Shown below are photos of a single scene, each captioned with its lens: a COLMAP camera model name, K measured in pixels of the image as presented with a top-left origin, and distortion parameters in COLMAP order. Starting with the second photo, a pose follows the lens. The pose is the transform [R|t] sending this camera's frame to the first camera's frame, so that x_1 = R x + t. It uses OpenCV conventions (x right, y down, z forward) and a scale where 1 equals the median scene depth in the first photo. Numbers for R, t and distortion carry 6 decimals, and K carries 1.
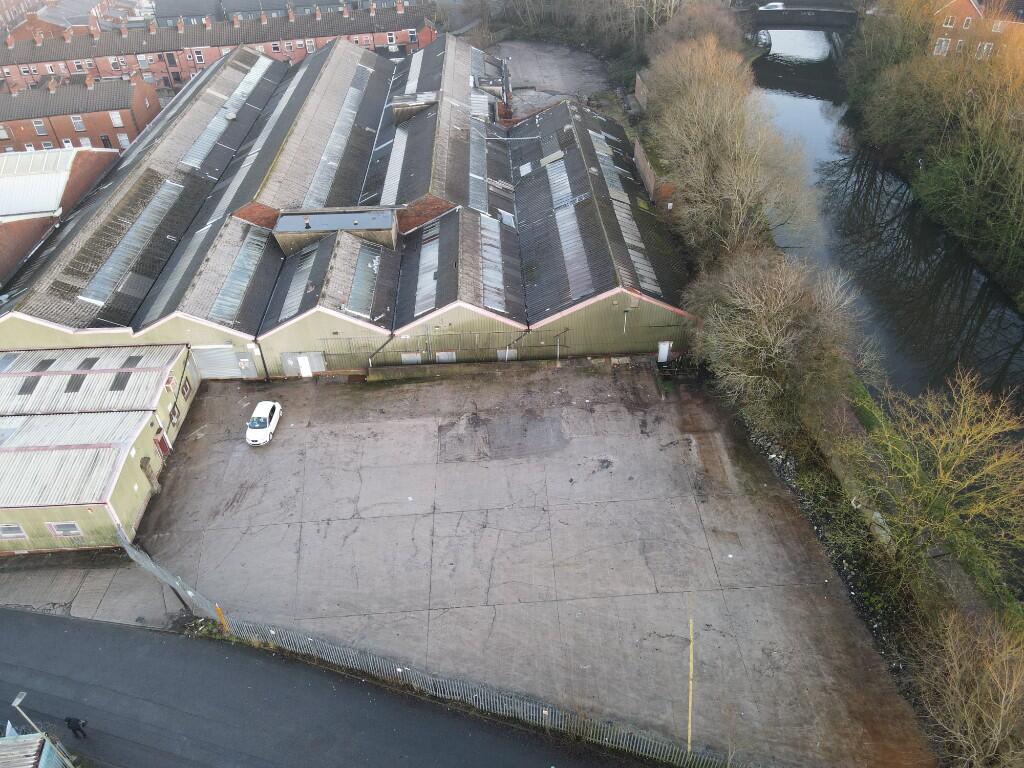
lens RADIAL K [[750.3, 0, 507.6], [0, 750.3, 384.5], [0, 0, 1]] dist [0.008584, 0.003388]
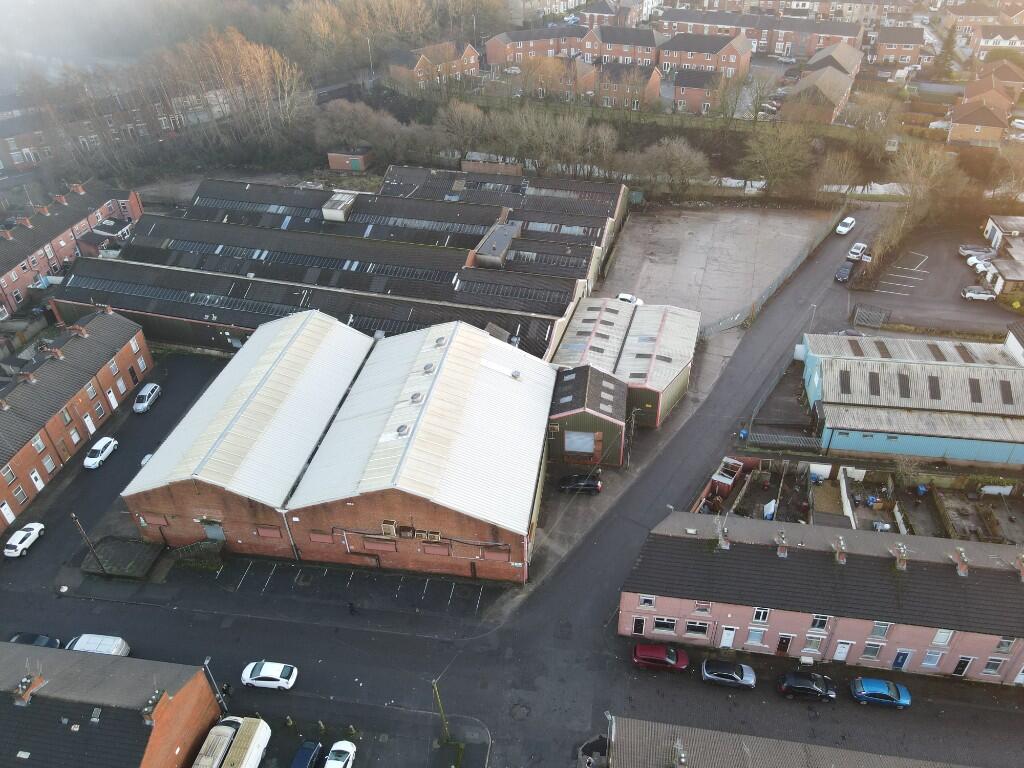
lens RADIAL K [[750.3, 0, 516.9], [0, 750.3, 384.0], [0, 0, 1]] dist [0.008584, 0.003388]
pose [[0.324804, -0.543893, 0.773746, -2.097442], [0.609621, 0.745873, 0.268393, -0.502123], [-0.723093, 0.384517, 0.573832, 0.180558]]
